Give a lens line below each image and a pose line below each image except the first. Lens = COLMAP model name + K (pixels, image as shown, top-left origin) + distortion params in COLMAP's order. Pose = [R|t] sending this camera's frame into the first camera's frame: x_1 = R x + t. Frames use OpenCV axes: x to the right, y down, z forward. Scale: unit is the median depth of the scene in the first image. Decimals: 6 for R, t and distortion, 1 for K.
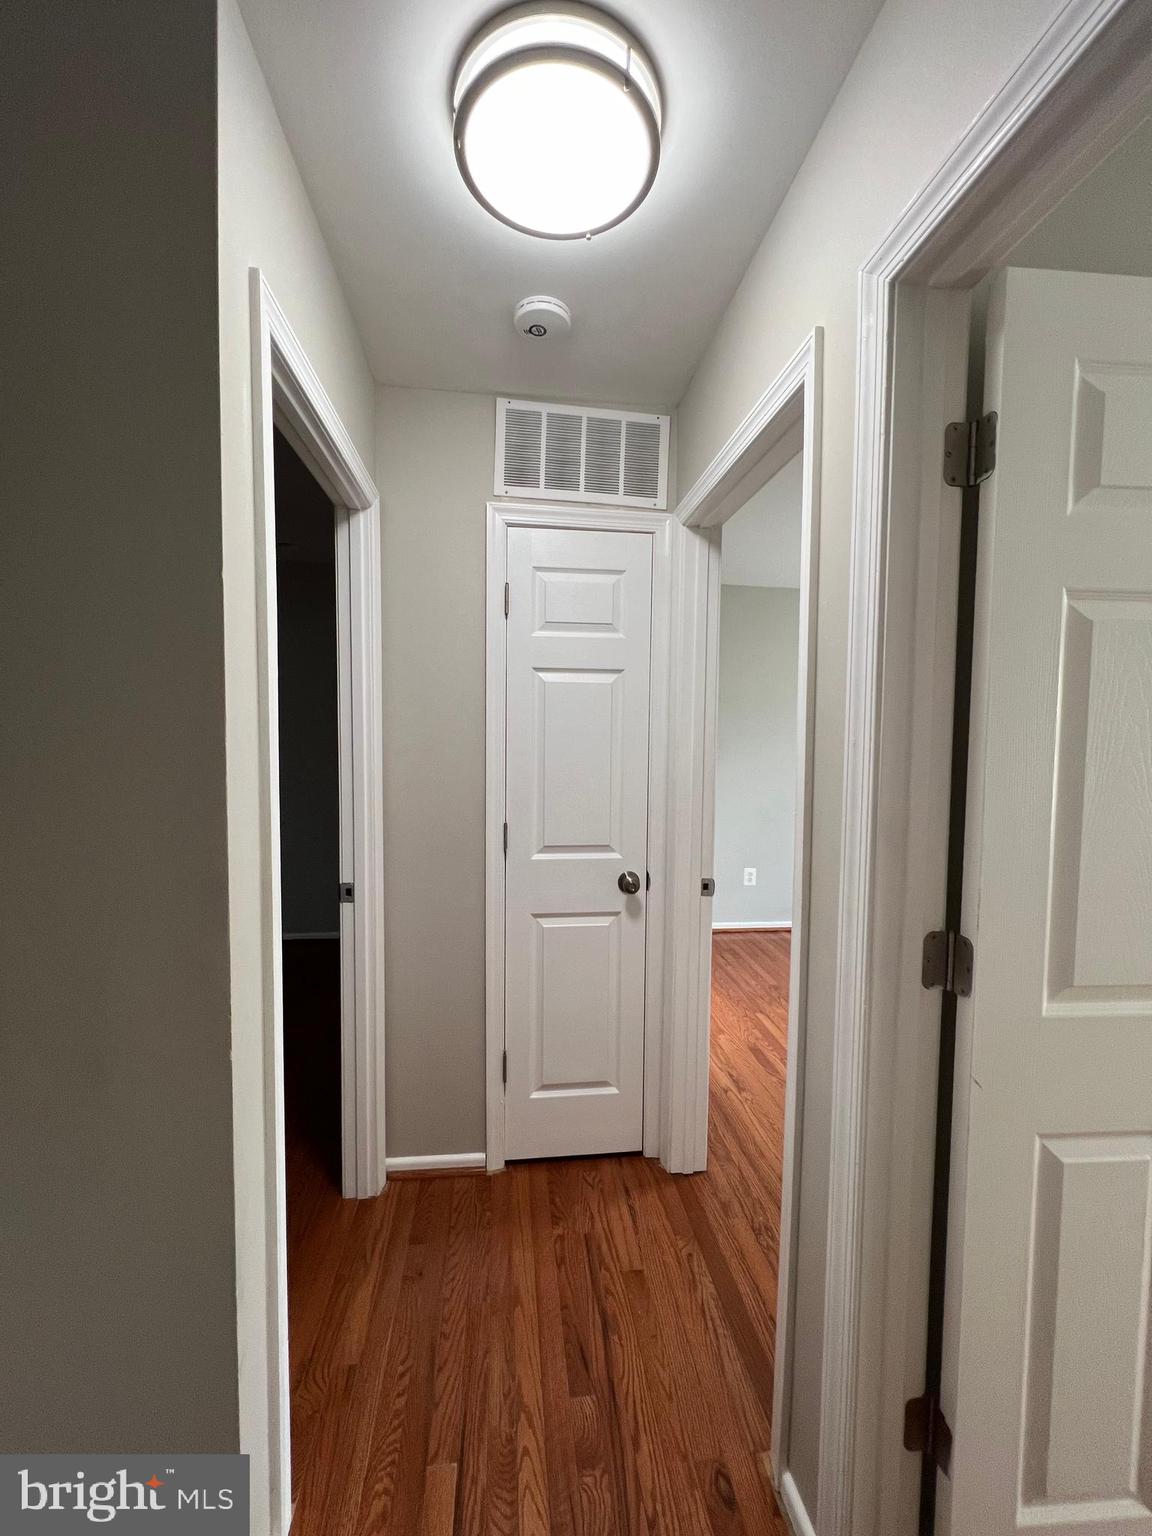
lens RADIAL K [[615.0, 0, 576.5], [0, 615.0, 766.8], [0, 0, 1]] dist [-0.002017, 0.000619]
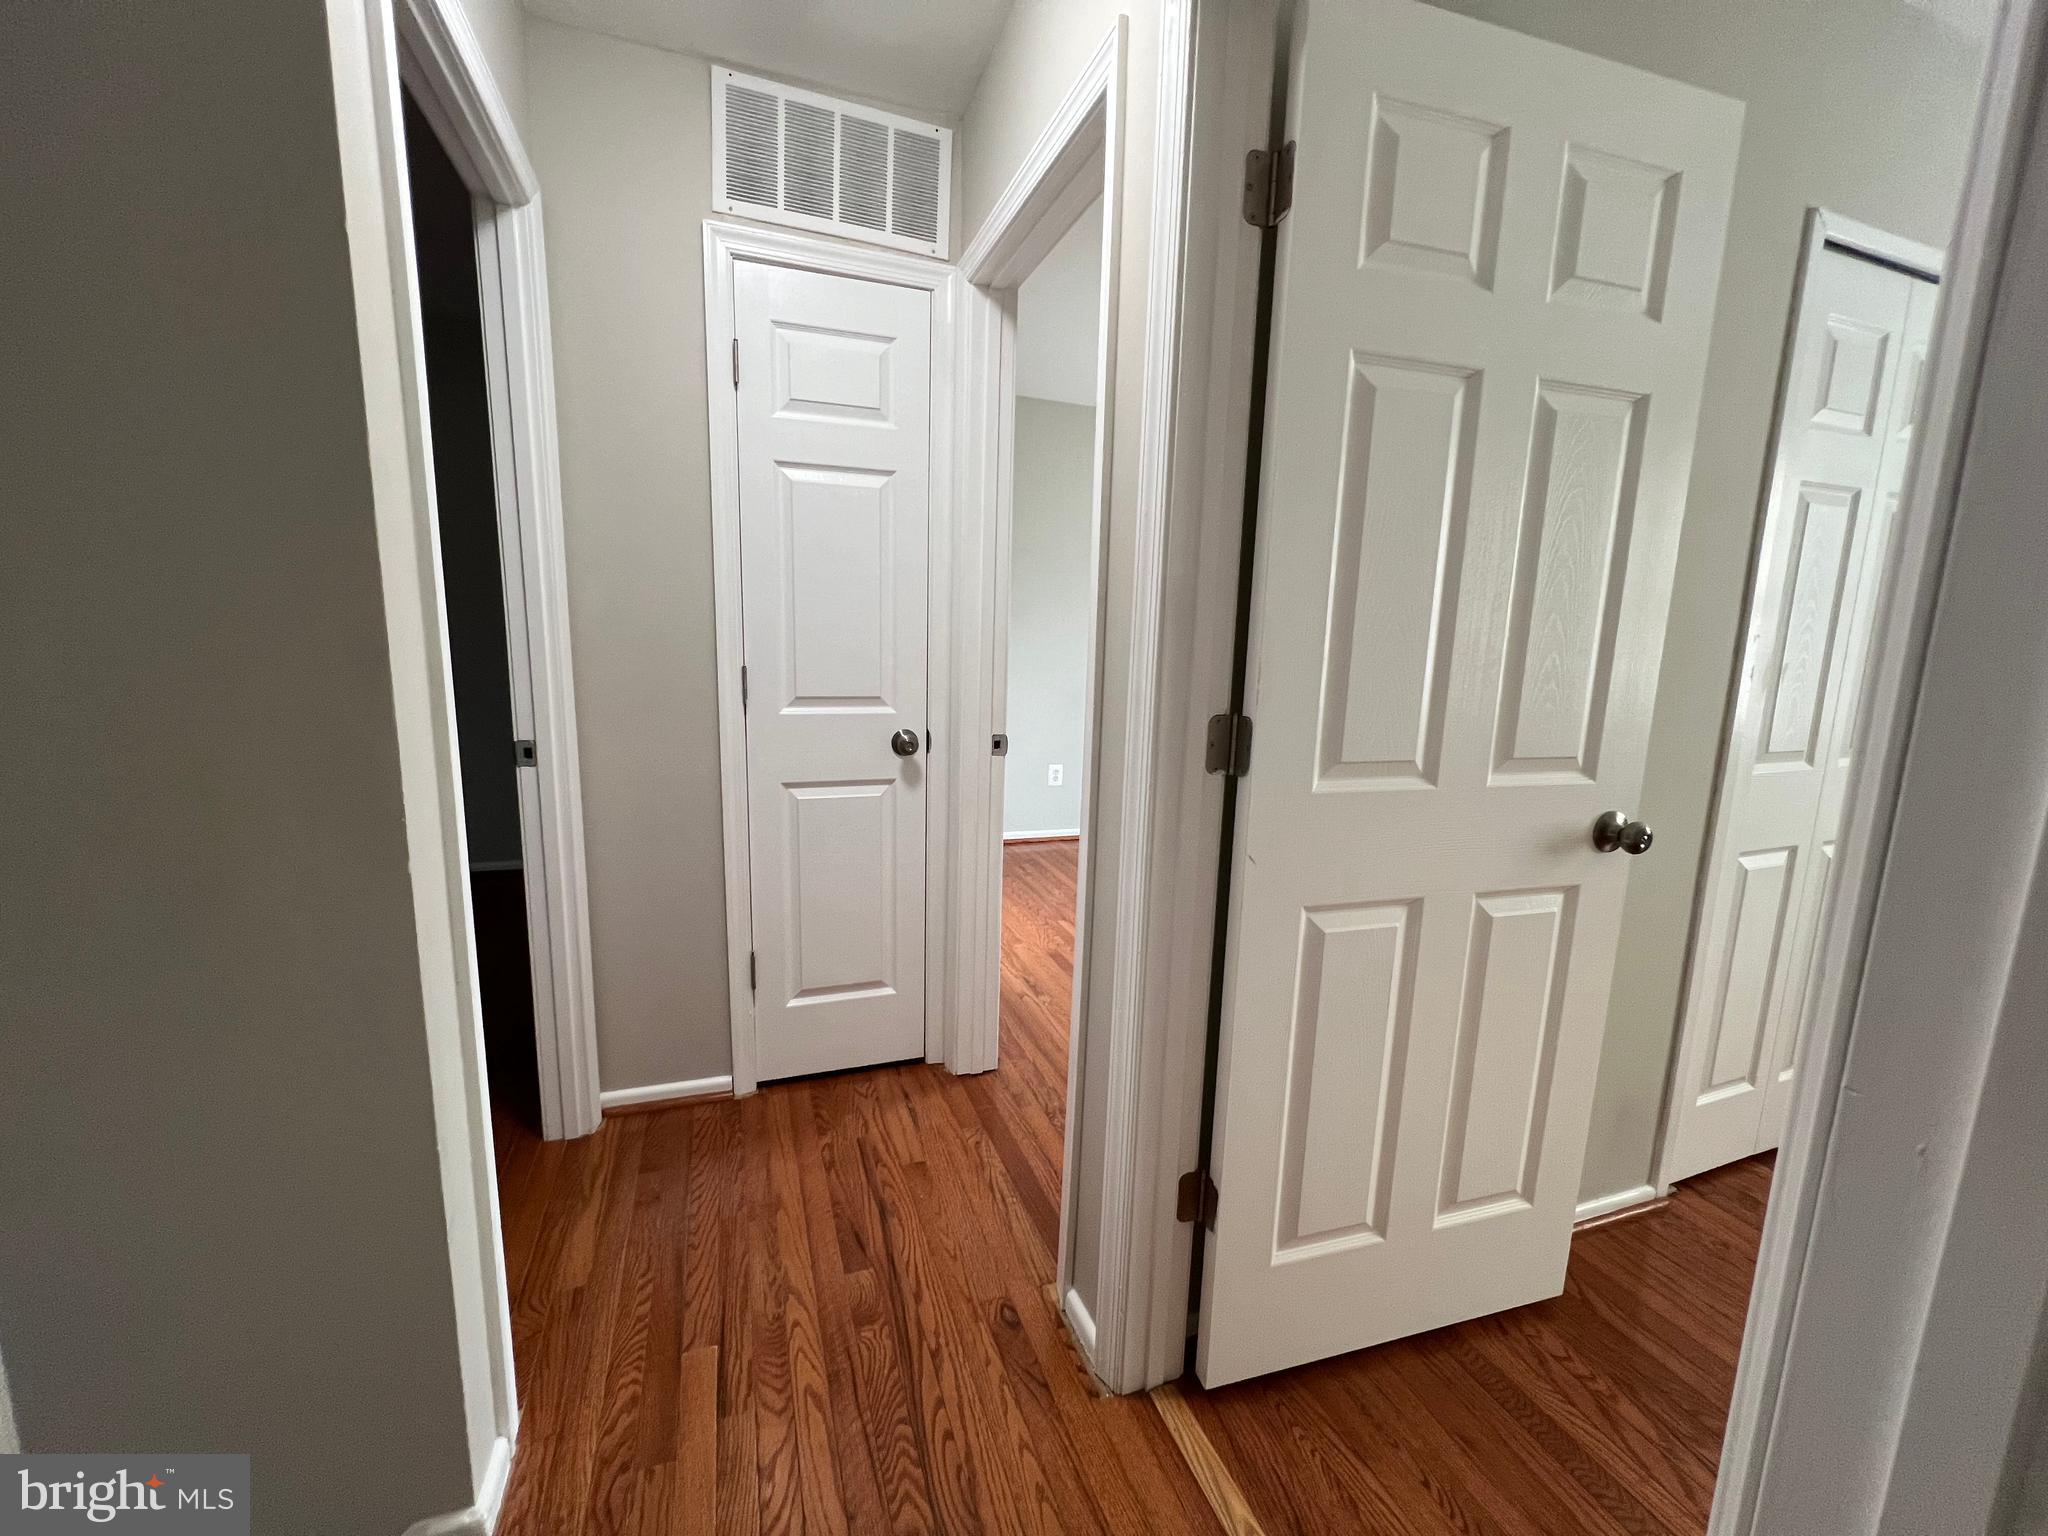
lens RADIAL K [[819.9, 0, 1018.3], [0, 819.9, 765.5], [0, 0, 1]] dist [-0.002017, 0.000619]
pose [[0.975692, -0.020554, 0.218179, -0.007881], [-0.004962, 0.993265, 0.115760, 0.124390], [-0.219089, -0.114029, 0.969019, -0.122407]]
